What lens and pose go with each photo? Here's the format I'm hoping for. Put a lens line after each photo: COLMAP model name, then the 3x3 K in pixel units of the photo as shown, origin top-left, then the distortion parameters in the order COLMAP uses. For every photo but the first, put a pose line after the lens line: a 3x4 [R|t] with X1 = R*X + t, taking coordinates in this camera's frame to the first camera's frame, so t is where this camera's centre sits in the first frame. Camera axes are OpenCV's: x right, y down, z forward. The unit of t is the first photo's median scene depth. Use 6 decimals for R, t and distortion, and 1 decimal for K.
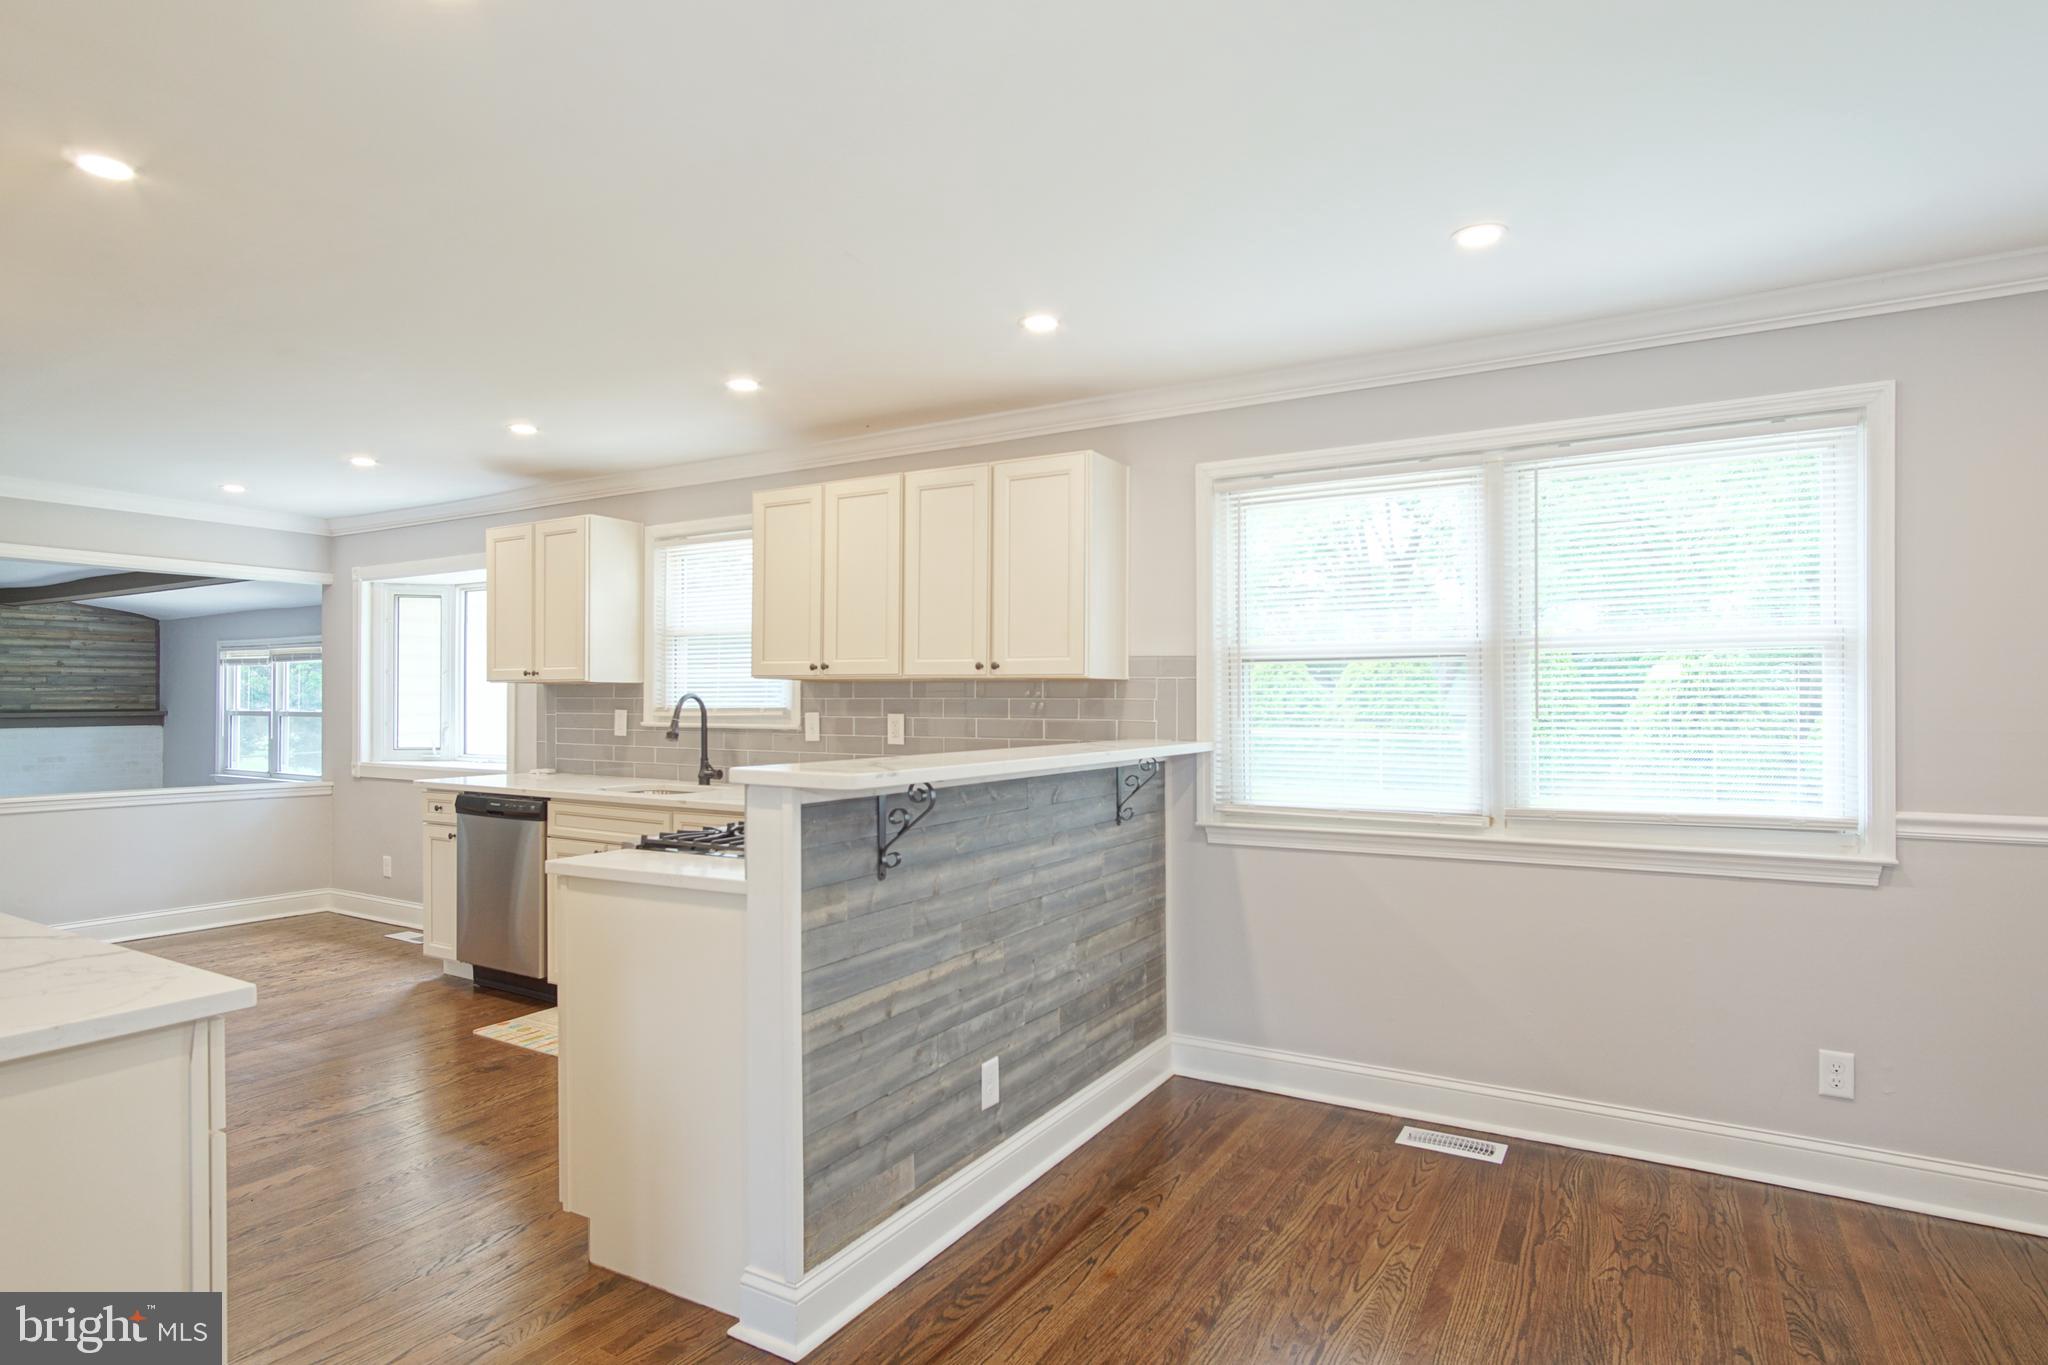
lens RADIAL K [[1089.9, 0, 1014.0], [0, 1089.9, 694.7], [0, 0, 1]] dist [-0.020827, 0.009927]
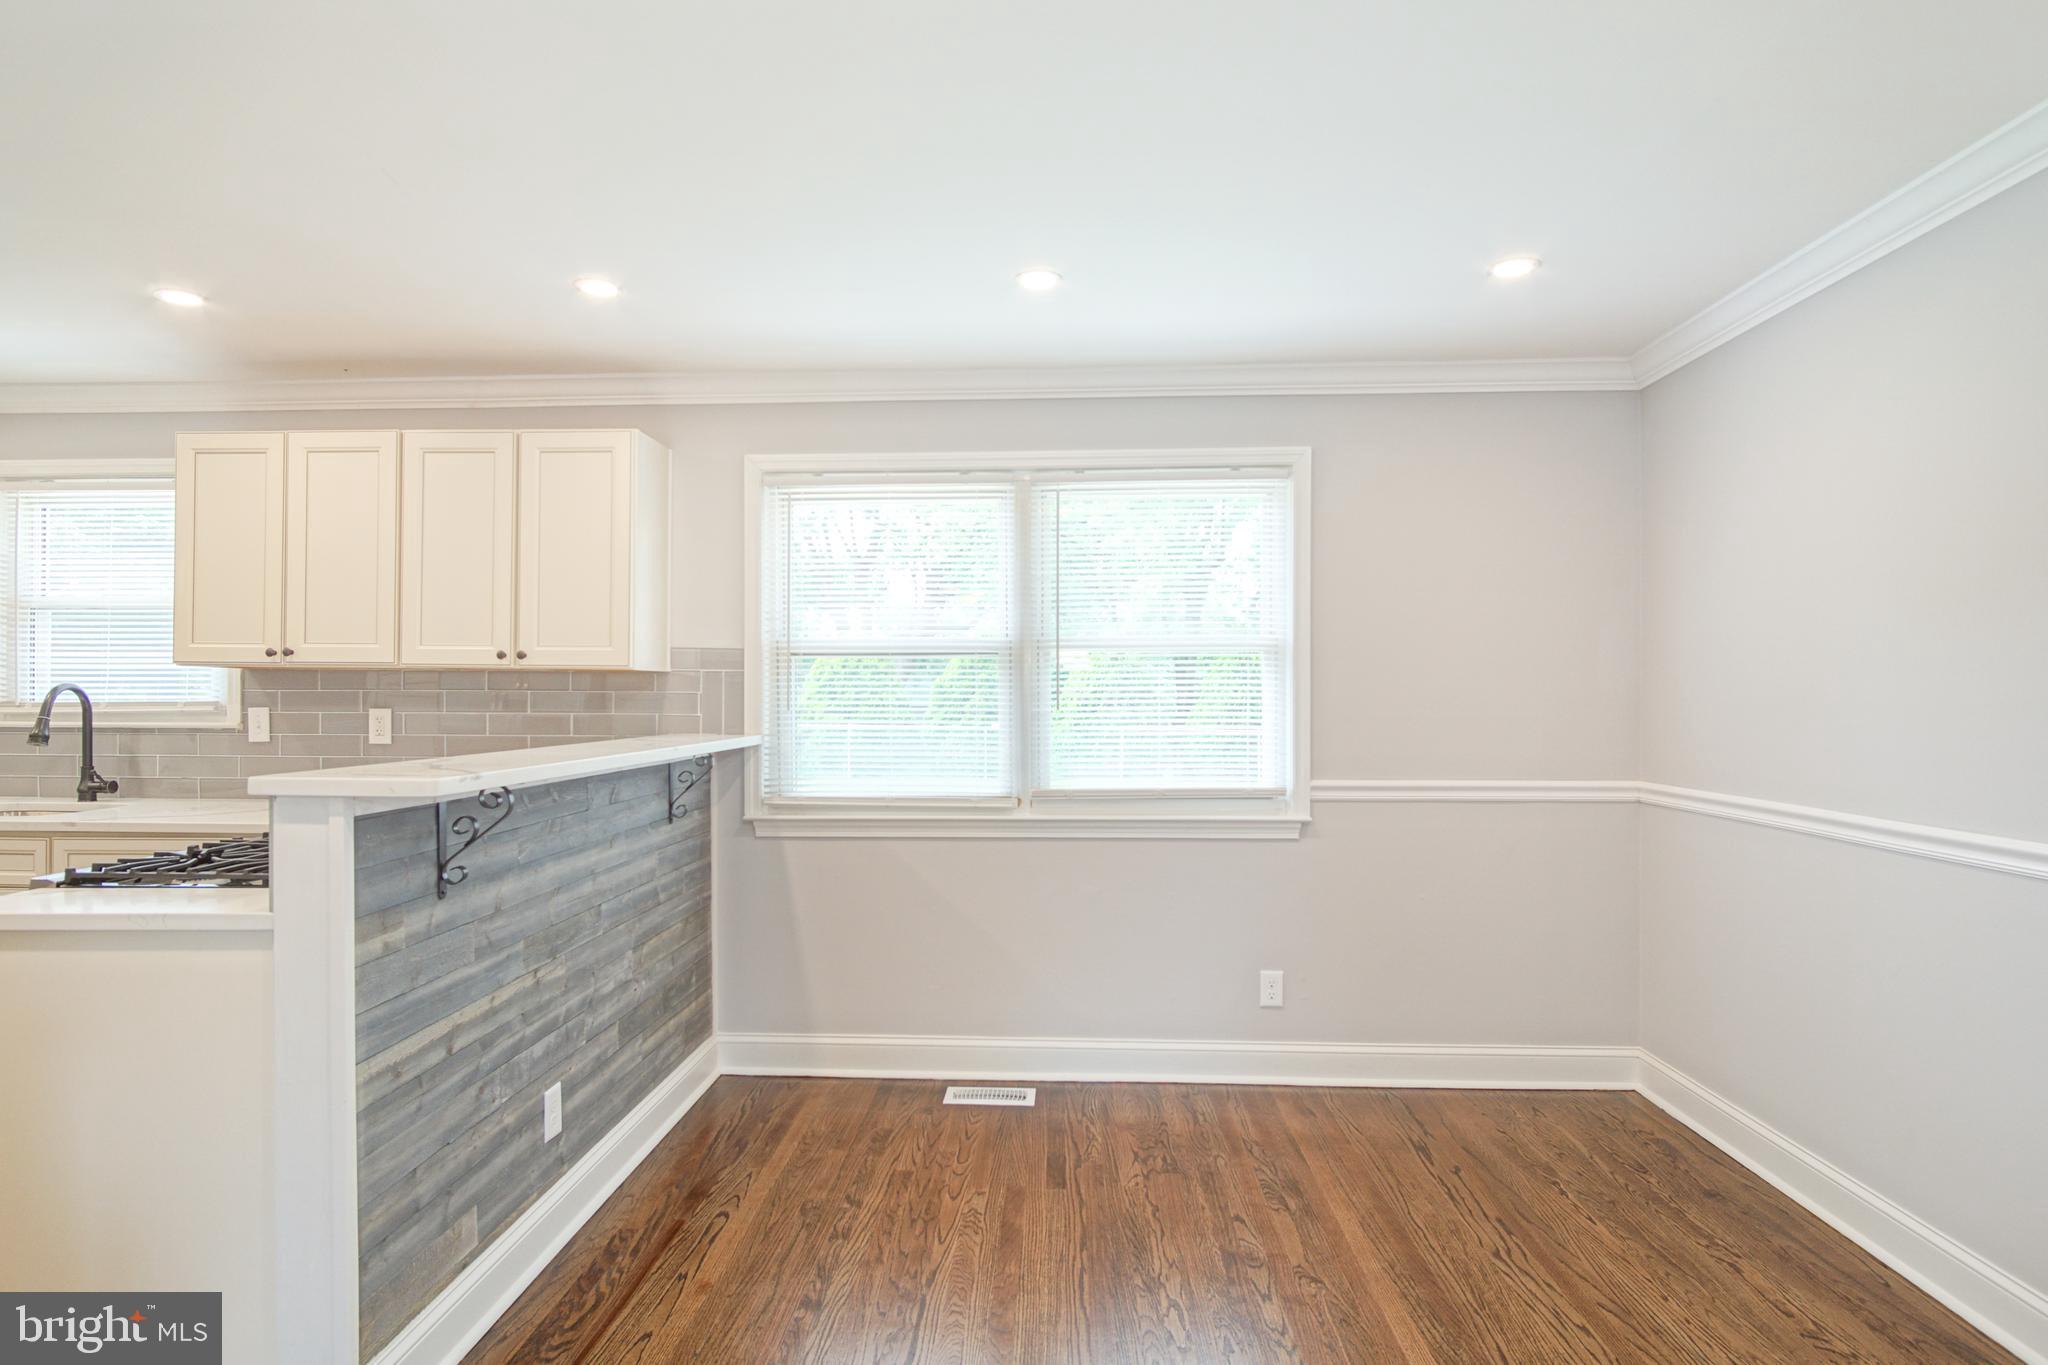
lens RADIAL K [[1089.9, 0, 1014.0], [0, 1089.9, 694.7], [0, 0, 1]] dist [-0.020827, 0.009927]
pose [[0.882975, 0.001098, 0.469420, -0.090737], [-0.004179, 0.999976, 0.005521, -0.000270], [-0.469402, -0.006837, 0.882958, 0.013237]]
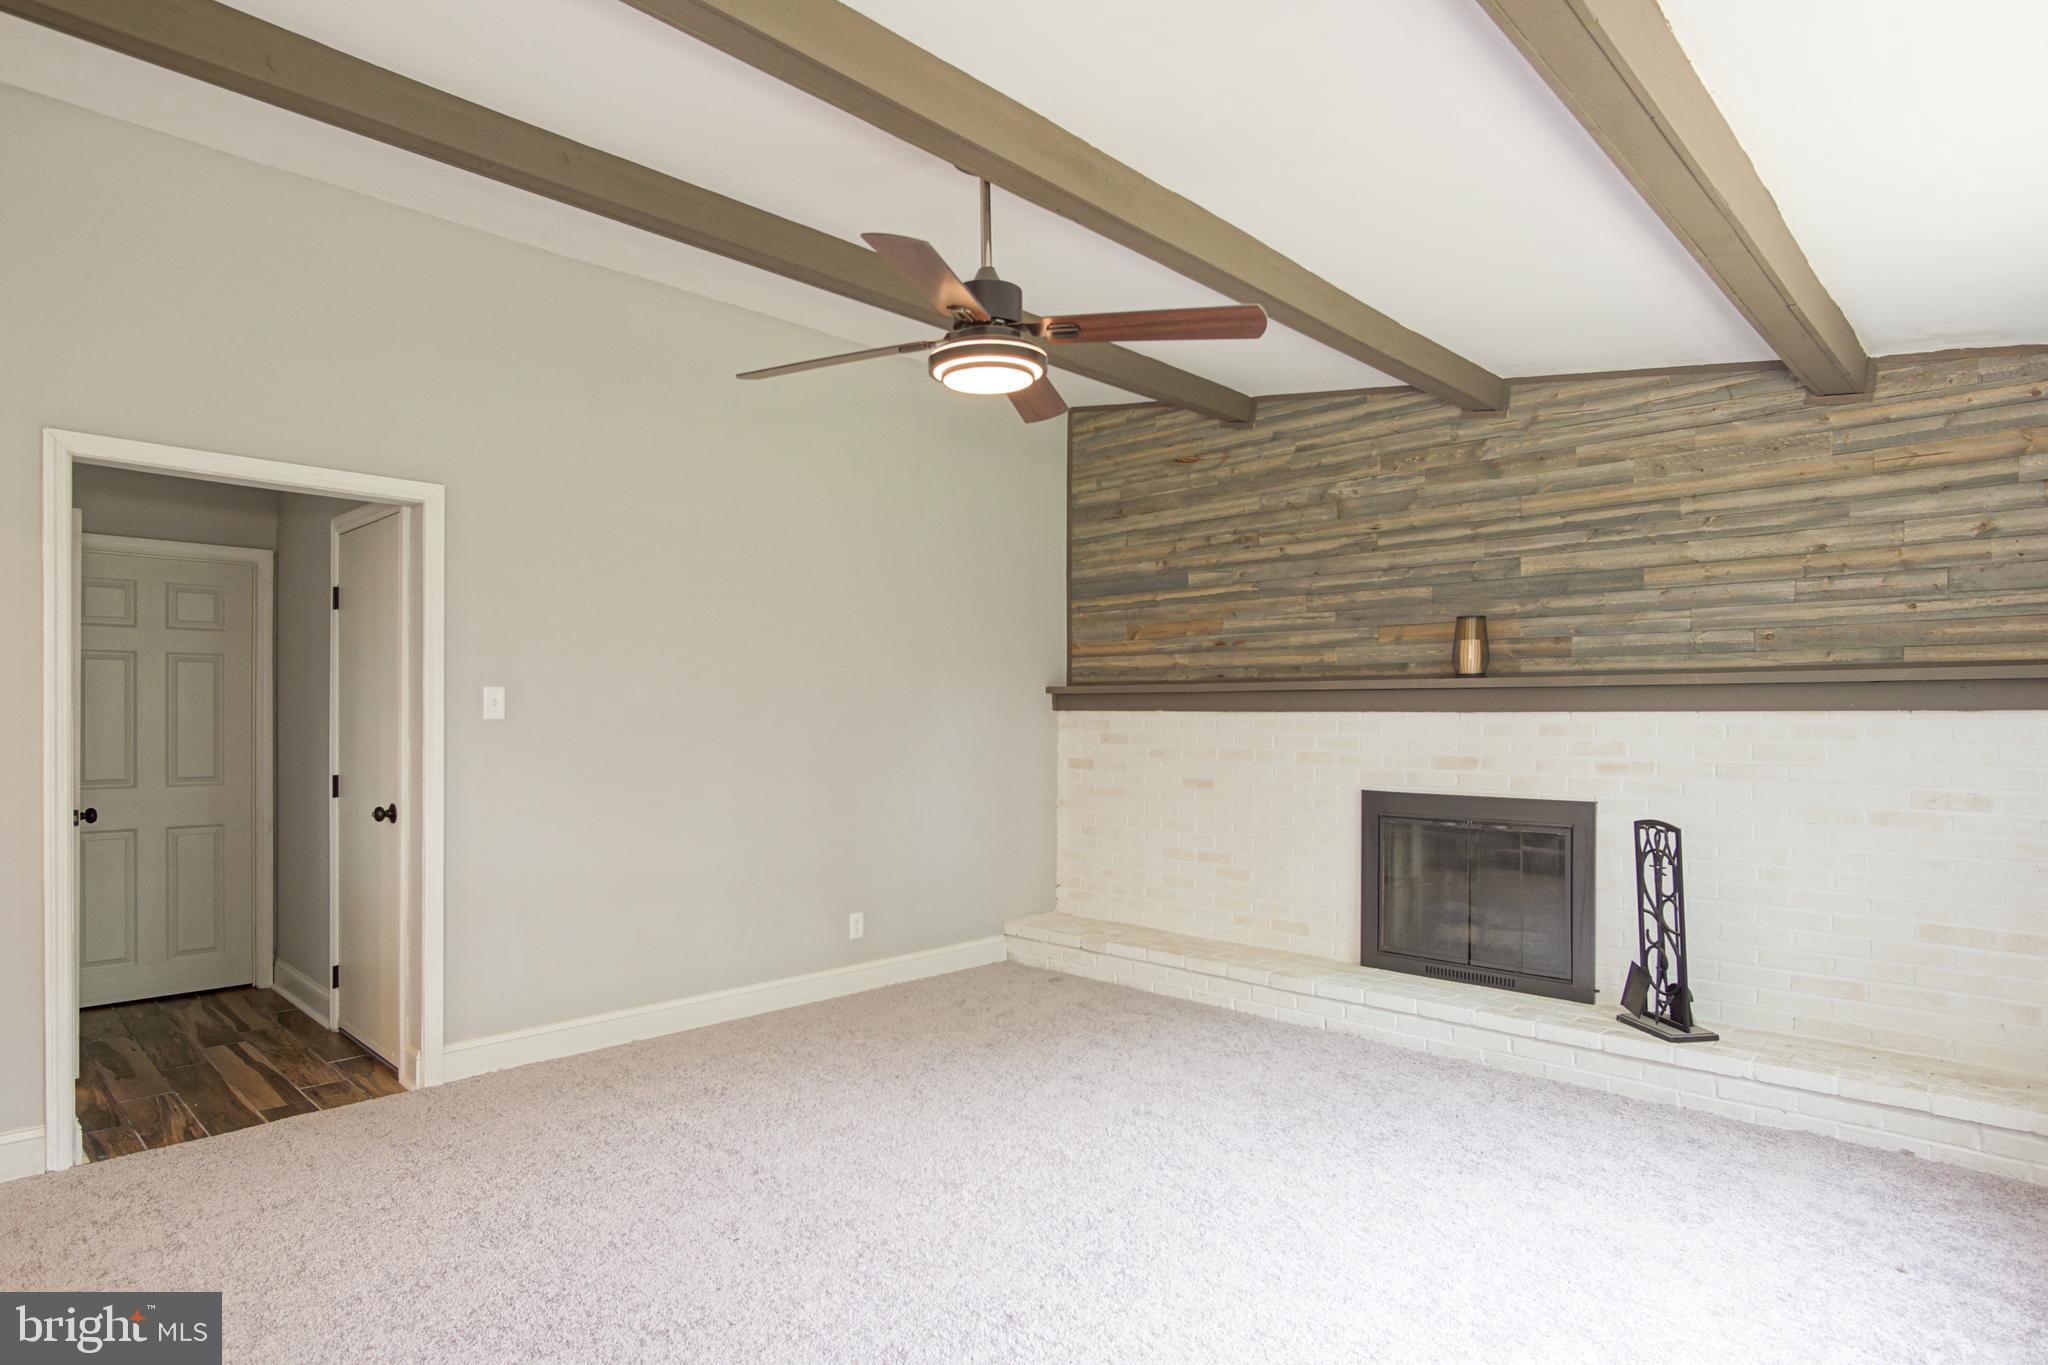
lens RADIAL K [[1115.4, 0, 1026.1], [0, 1115.4, 717.8], [0, 0, 1]] dist [-0.000235, 0.001416]
pose [[-0.218629, 0.000611, -0.975808, -1.357481], [0.002036, 0.999998, 0.000170, 0.092435], [0.975806, -0.001949, -0.218630, 2.270353]]
